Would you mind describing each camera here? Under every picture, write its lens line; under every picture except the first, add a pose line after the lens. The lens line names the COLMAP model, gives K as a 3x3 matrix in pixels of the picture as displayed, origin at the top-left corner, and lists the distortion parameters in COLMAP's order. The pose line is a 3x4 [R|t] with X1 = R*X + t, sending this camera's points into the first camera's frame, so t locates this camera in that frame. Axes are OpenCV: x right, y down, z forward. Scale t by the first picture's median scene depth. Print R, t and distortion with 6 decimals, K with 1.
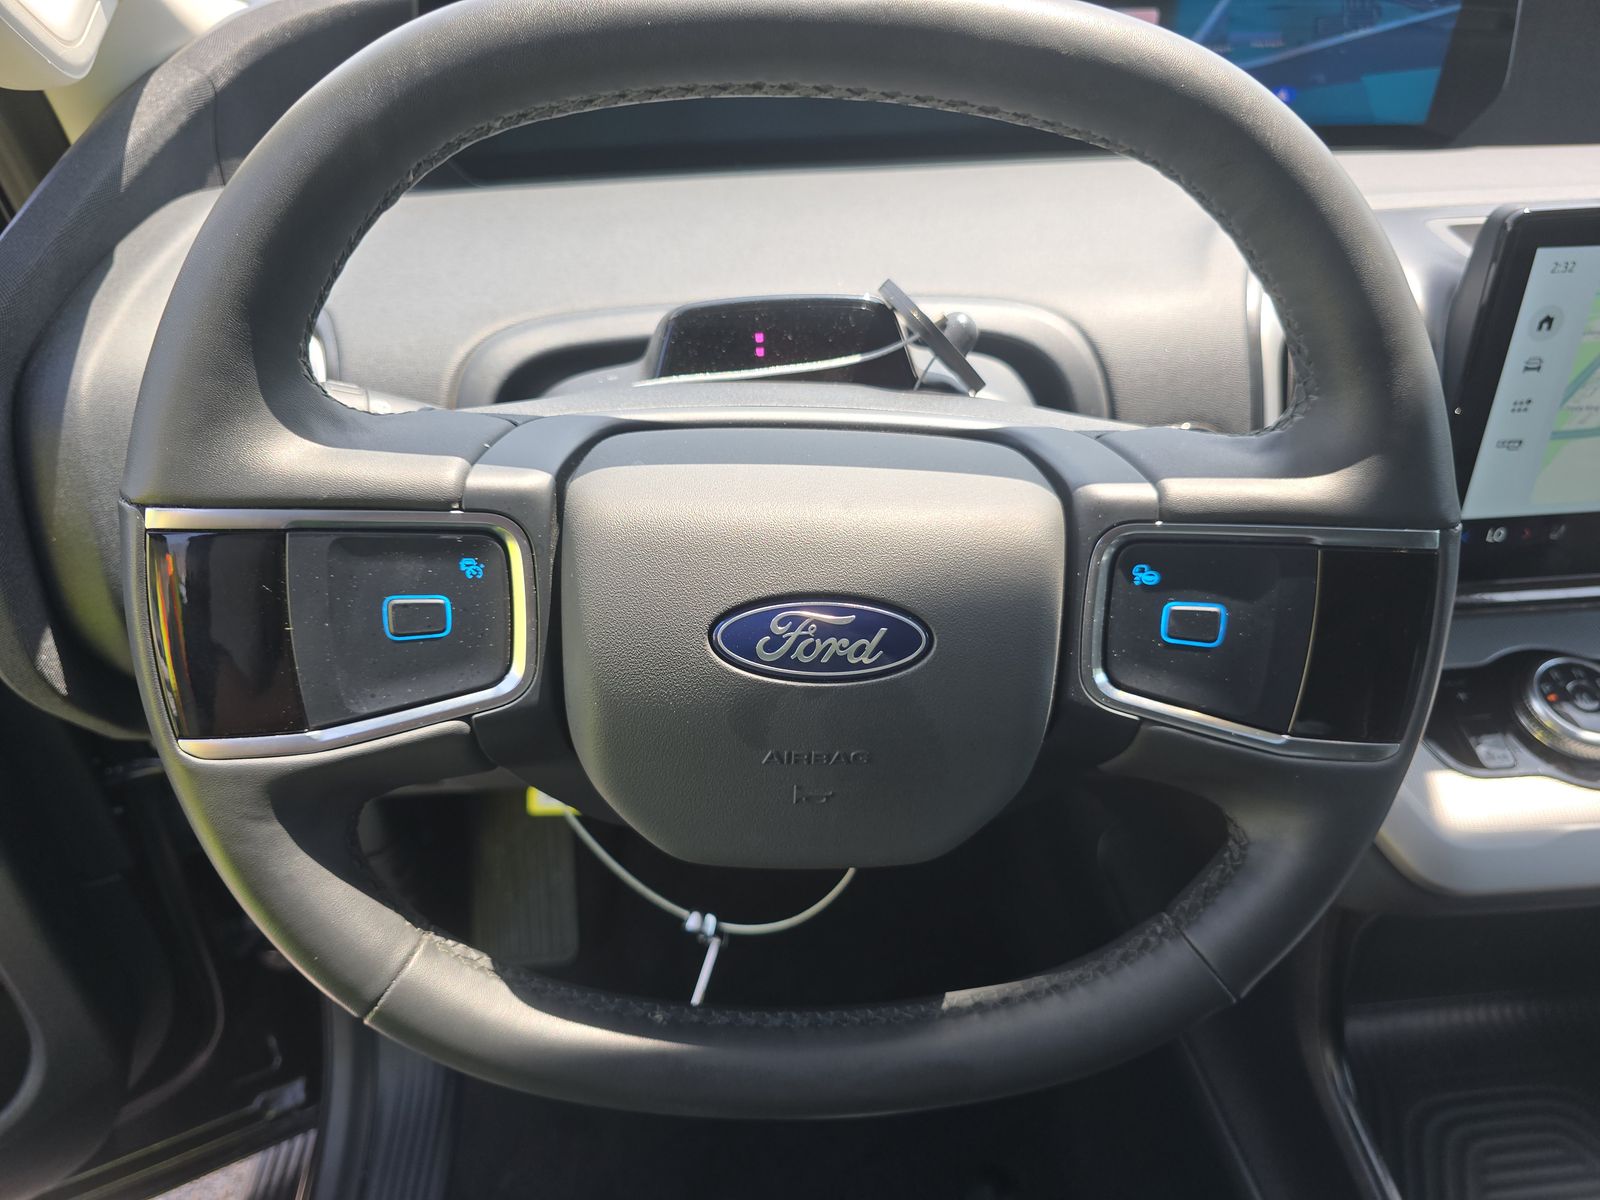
lens RADIAL K [[1111.2, 0, 800.0], [0, 1111.2, 600.0], [0, 0, 1]] dist [0.037101, -0.053166]
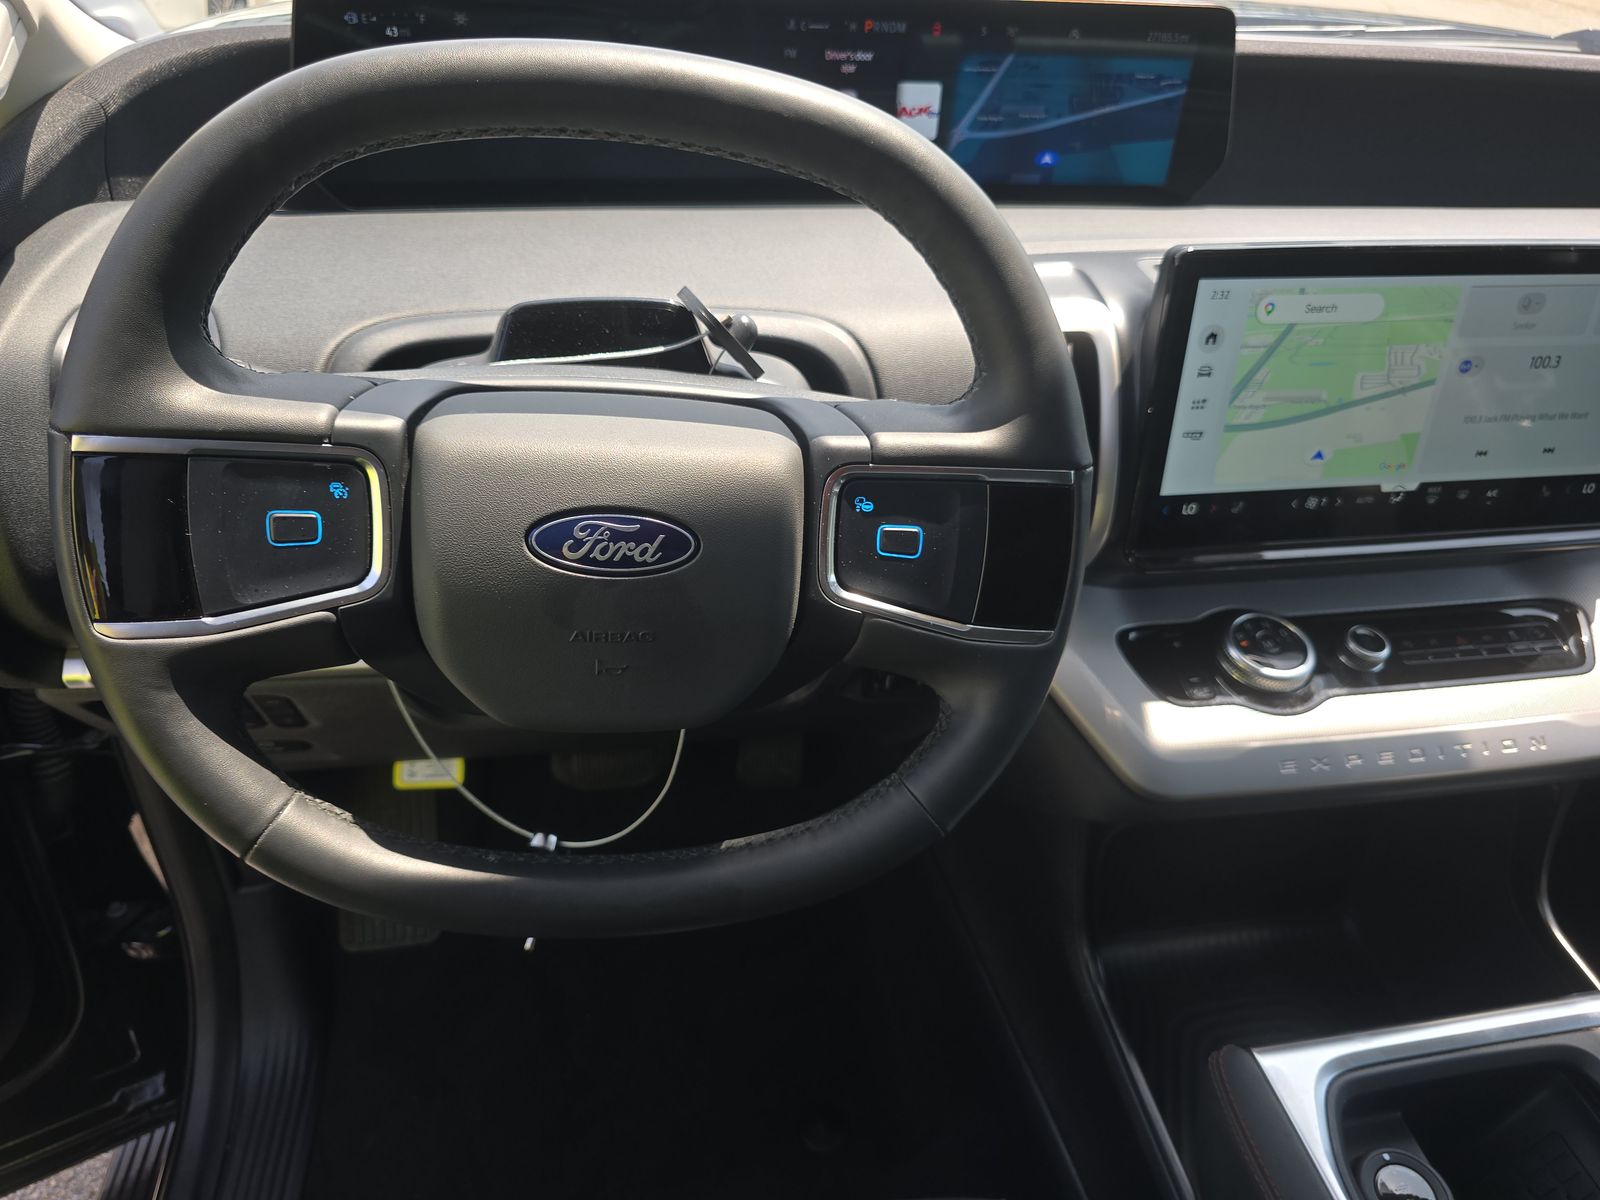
lens RADIAL K [[1107.7, 0, 800.0], [0, 1107.7, 600.0], [0, 0, 1]] dist [0.054301, -0.055526]
pose [[0.994766, -0.003163, 0.102131, 0.091497], [0.007328, 0.999155, -0.040431, 0.137971], [-0.101917, 0.040967, 0.993949, -0.293189]]
